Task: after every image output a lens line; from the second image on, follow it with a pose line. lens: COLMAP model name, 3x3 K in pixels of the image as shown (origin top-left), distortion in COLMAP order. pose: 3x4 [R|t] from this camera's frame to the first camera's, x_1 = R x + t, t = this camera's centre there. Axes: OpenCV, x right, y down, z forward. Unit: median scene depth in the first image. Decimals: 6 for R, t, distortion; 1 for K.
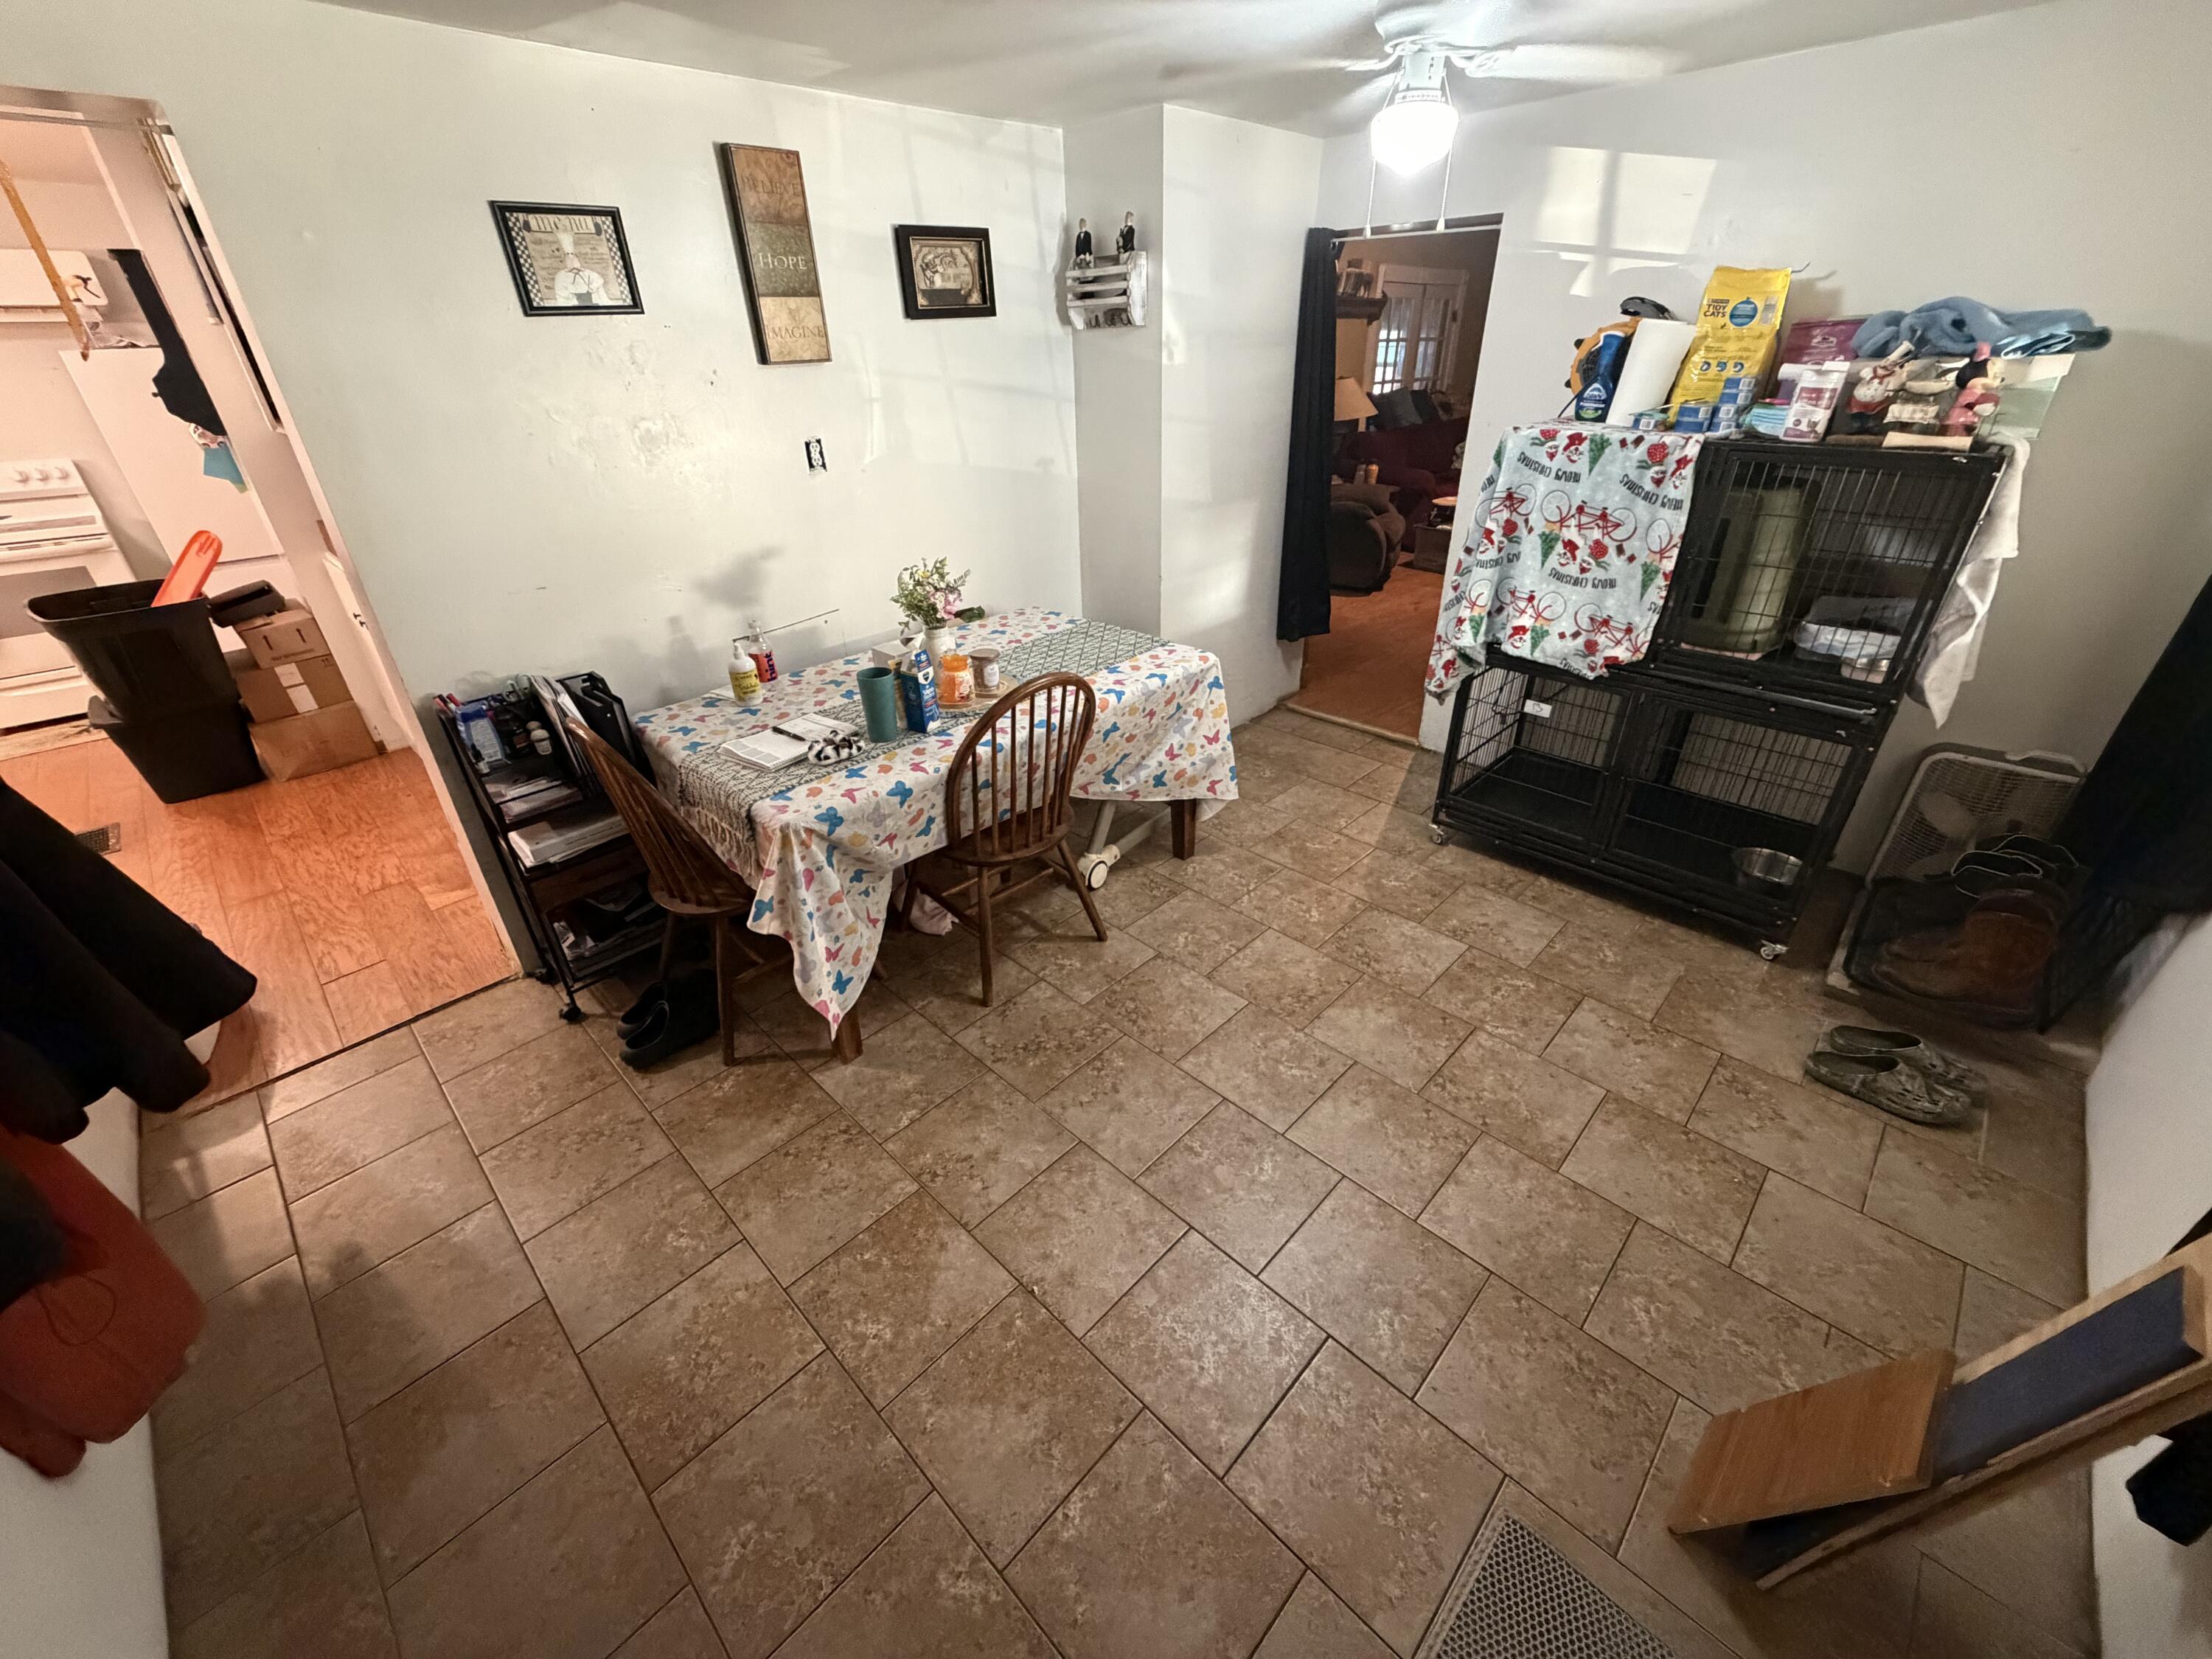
lens RADIAL K [[887.0, 0, 1104.8], [0, 887.0, 828.2], [0, 0, 1]] dist [-0.000224, -0.000086]
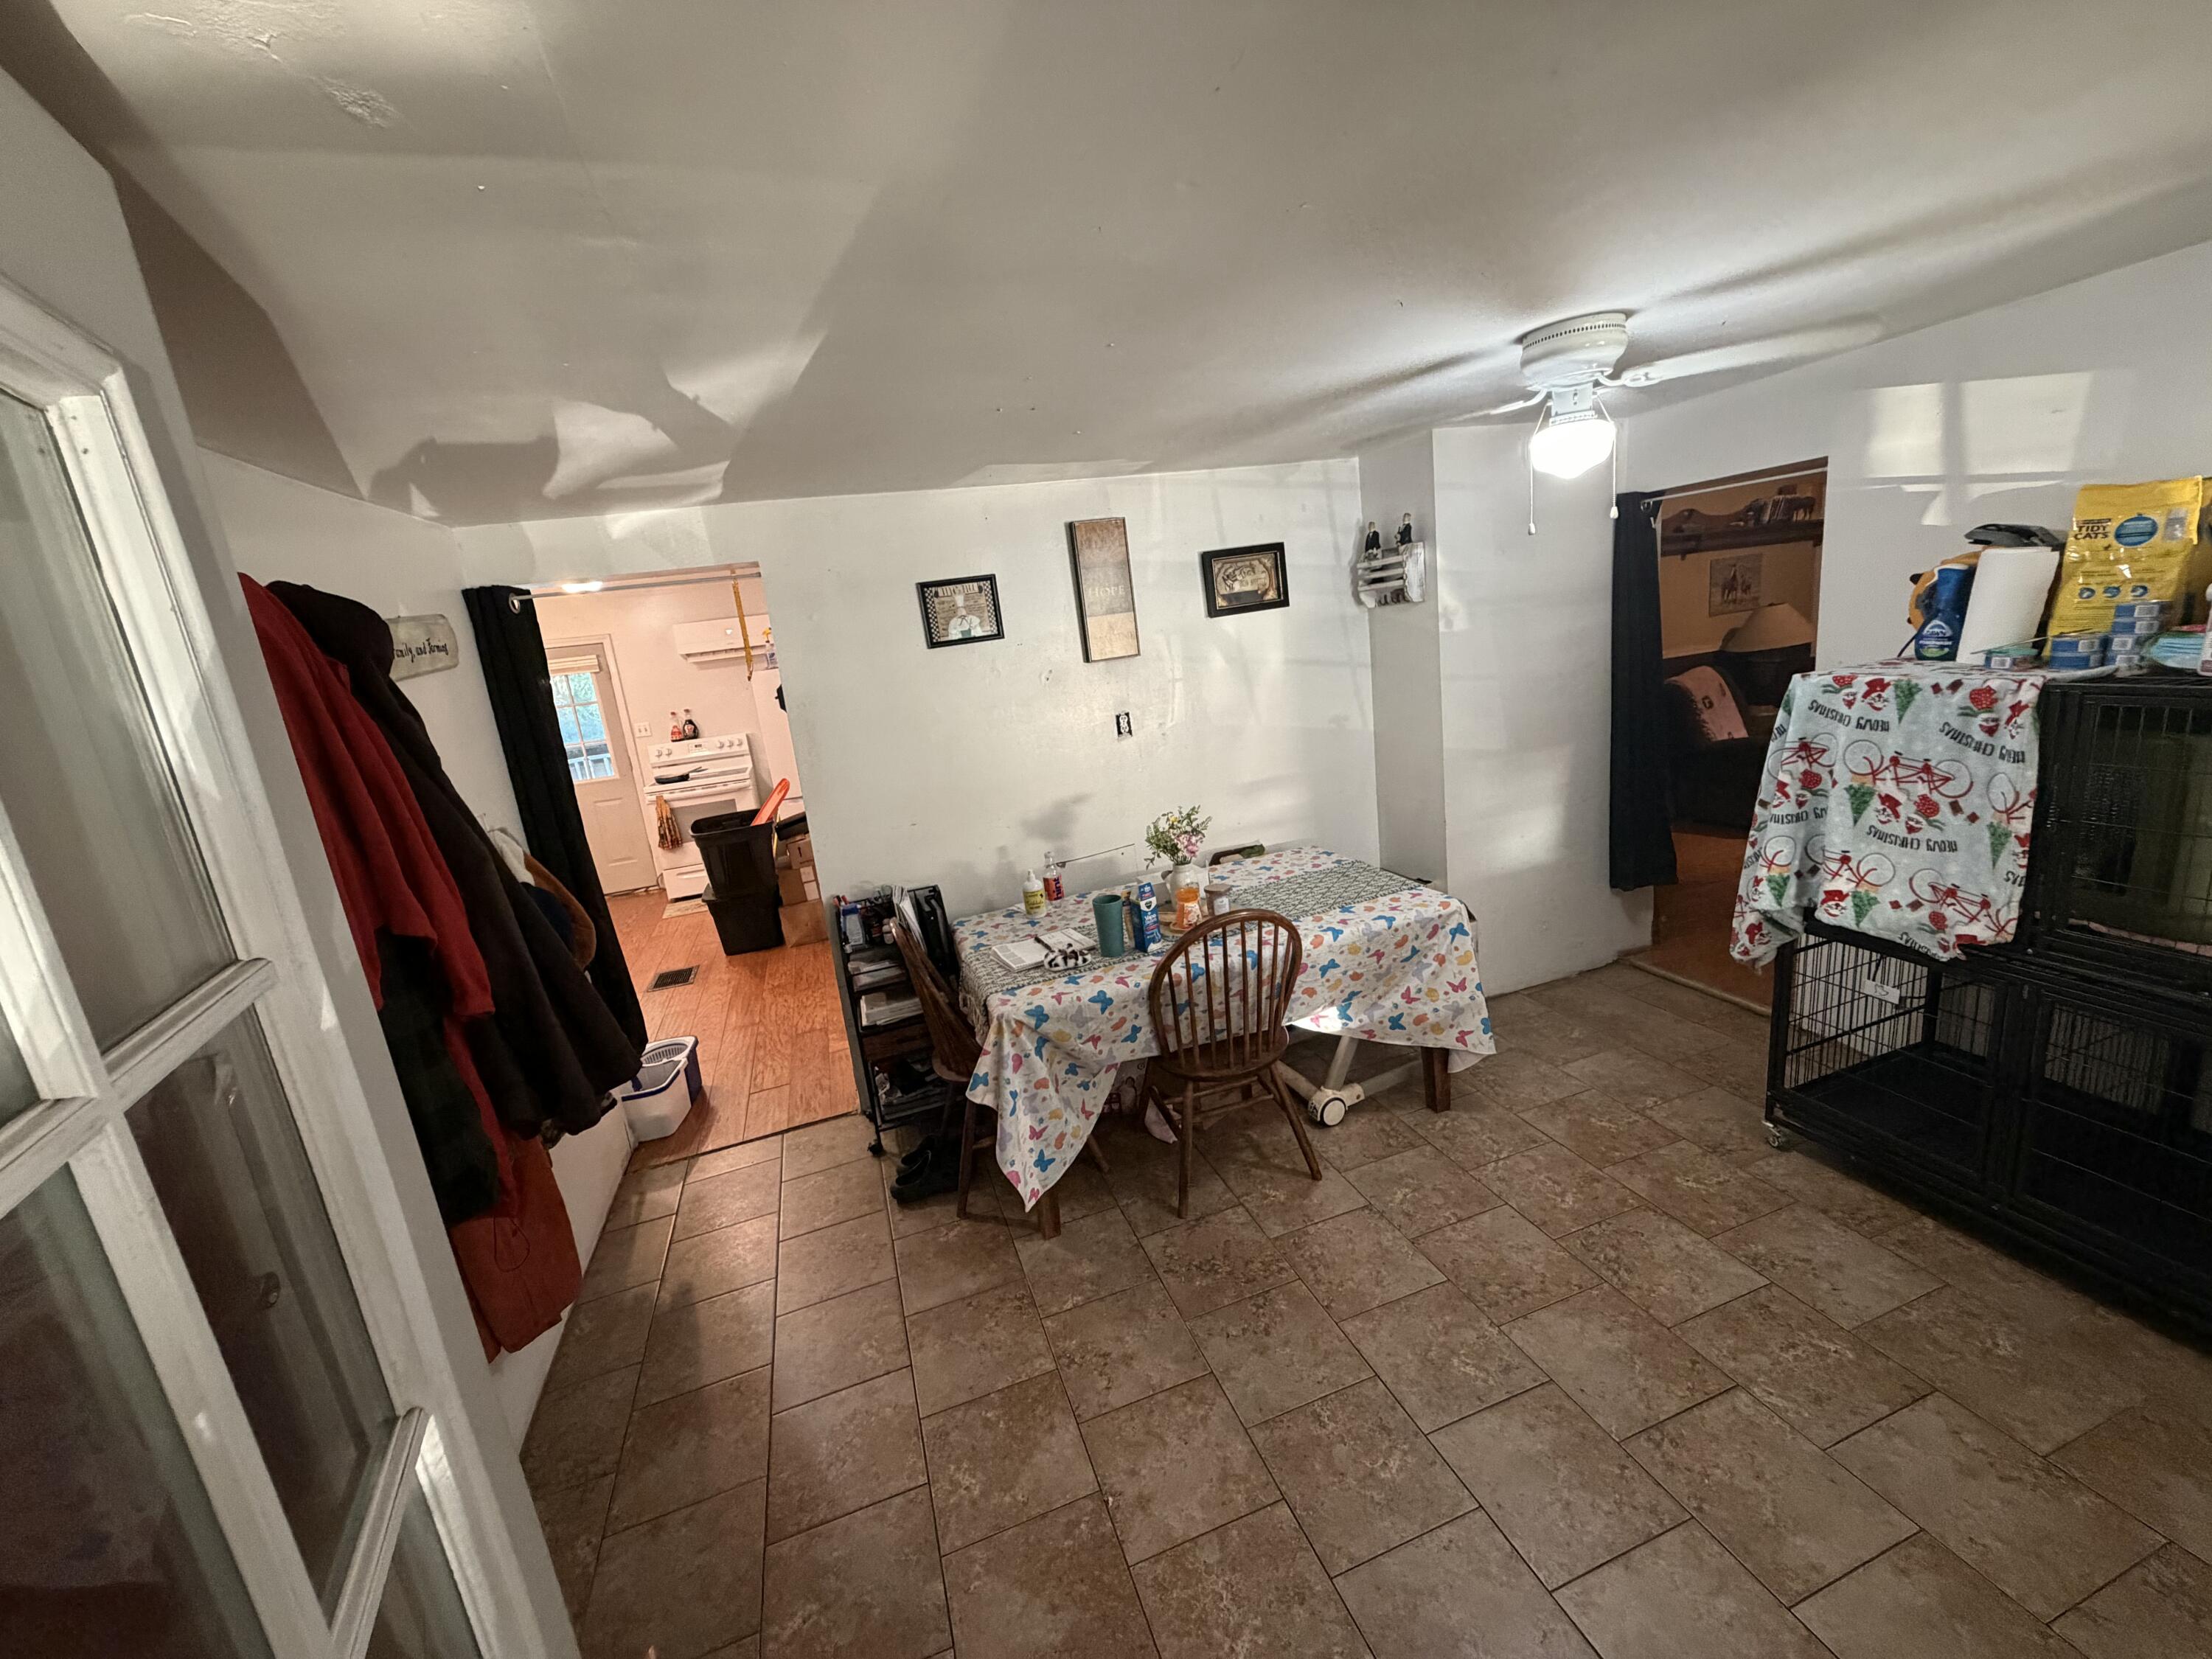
lens RADIAL K [[887.0, 0, 1103.6], [0, 887.0, 827.3], [0, 0, 1]] dist [-0.000224, -0.000086]
pose [[0.883105, 0.023684, -0.468577, 0.259560], [-0.138544, 0.967353, -0.212213, -0.010714], [0.448253, 0.252325, 0.857555, -0.056358]]
